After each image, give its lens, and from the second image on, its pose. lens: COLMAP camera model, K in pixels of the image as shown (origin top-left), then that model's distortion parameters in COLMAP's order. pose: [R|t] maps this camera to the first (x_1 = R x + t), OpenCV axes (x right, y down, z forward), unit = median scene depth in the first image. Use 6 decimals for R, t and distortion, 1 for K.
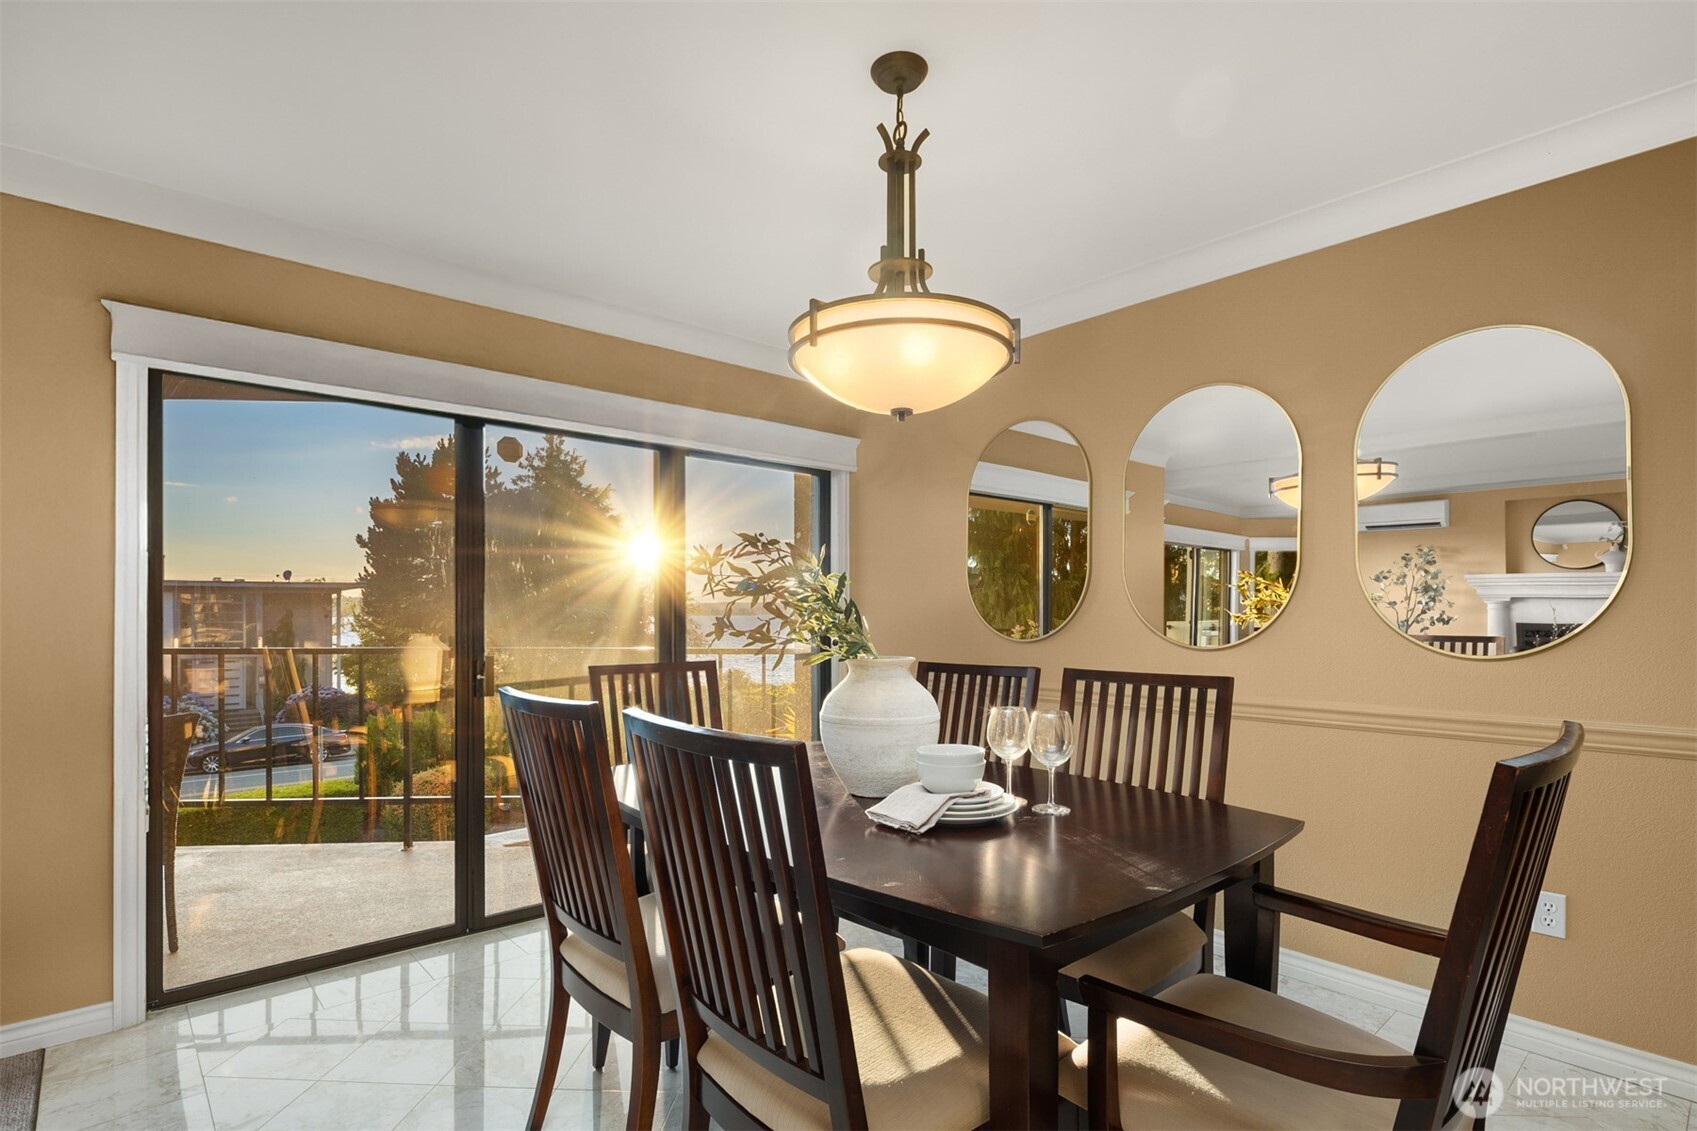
lens RADIAL K [[829.7, 0, 872.1], [0, 829.7, 619.9], [0, 0, 1]] dist [0.001451, 0.000414]
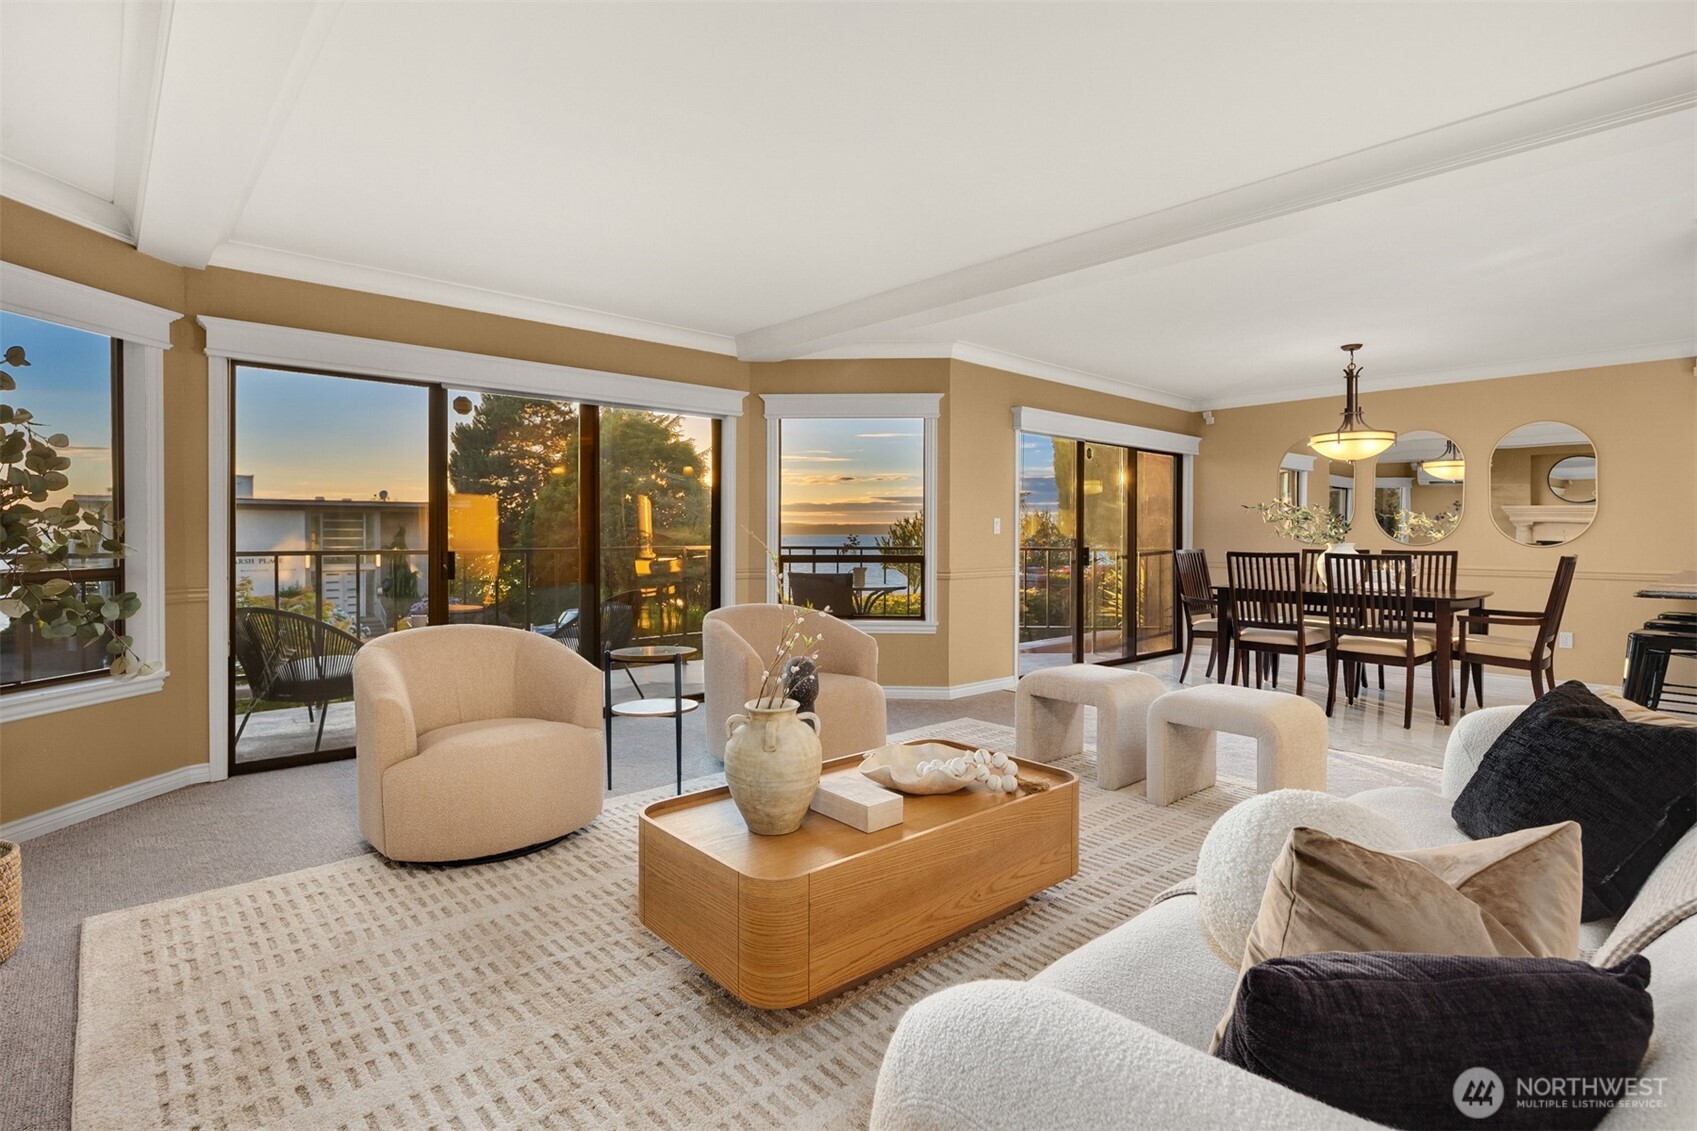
lens RADIAL K [[830.3, 0, 863.2], [0, 830.3, 541.1], [0, 0, 1]] dist [0.002966, -0.003356]
pose [[0.999954, 0.004683, -0.008396, -0.763877], [-0.004669, 0.999988, 0.001608, 0.018936], [0.008404, -0.001569, 0.999963, -0.902827]]
